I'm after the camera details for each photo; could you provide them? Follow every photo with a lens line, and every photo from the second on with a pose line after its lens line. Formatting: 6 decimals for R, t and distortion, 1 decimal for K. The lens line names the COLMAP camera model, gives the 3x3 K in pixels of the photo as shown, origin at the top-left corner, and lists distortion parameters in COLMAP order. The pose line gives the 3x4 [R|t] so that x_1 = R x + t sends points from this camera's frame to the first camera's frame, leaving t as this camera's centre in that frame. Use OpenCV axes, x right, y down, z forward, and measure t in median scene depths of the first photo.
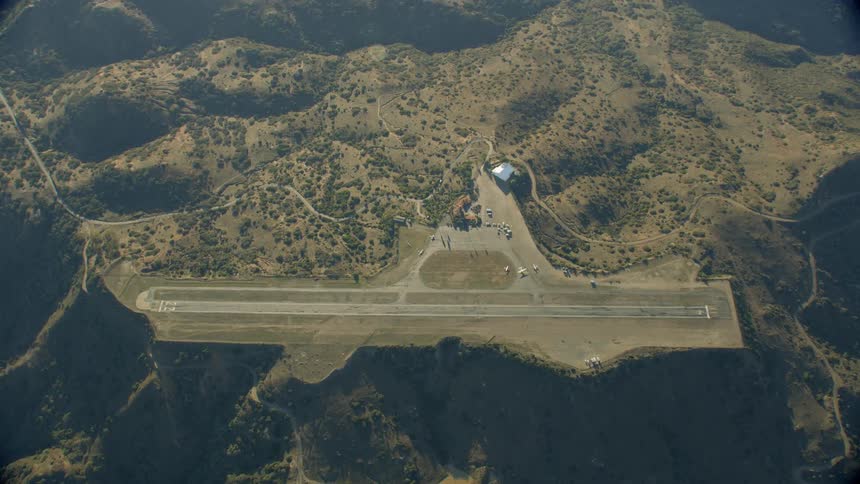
lens RADIAL K [[782.1, 0, 430.0], [0, 782.1, 242.0], [0, 0, 1]] dist [-0.203706, 0.145064]
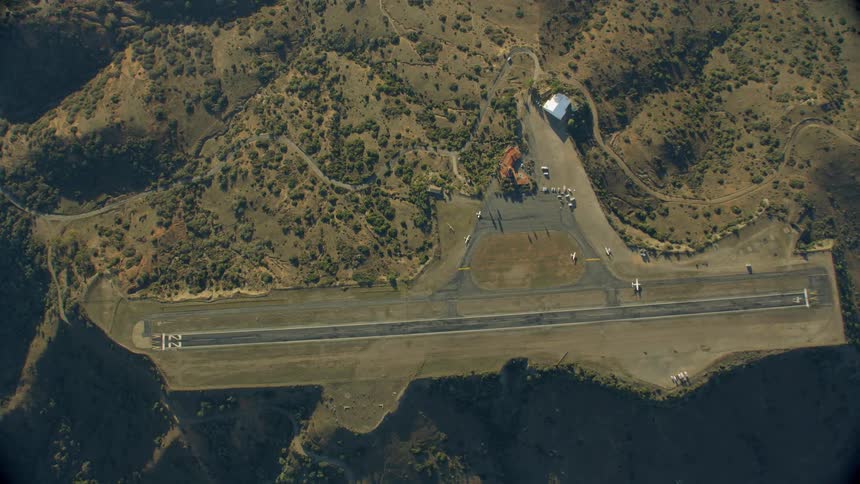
lens RADIAL K [[782.1, 0, 430.0], [0, 782.1, 242.0], [0, 0, 1]] dist [-0.203706, 0.145064]
pose [[0.995496, -0.091436, 0.025026, -0.069517], [0.072248, 0.902691, 0.424182, -0.323977], [-0.061376, -0.420463, 0.905231, 0.258174]]
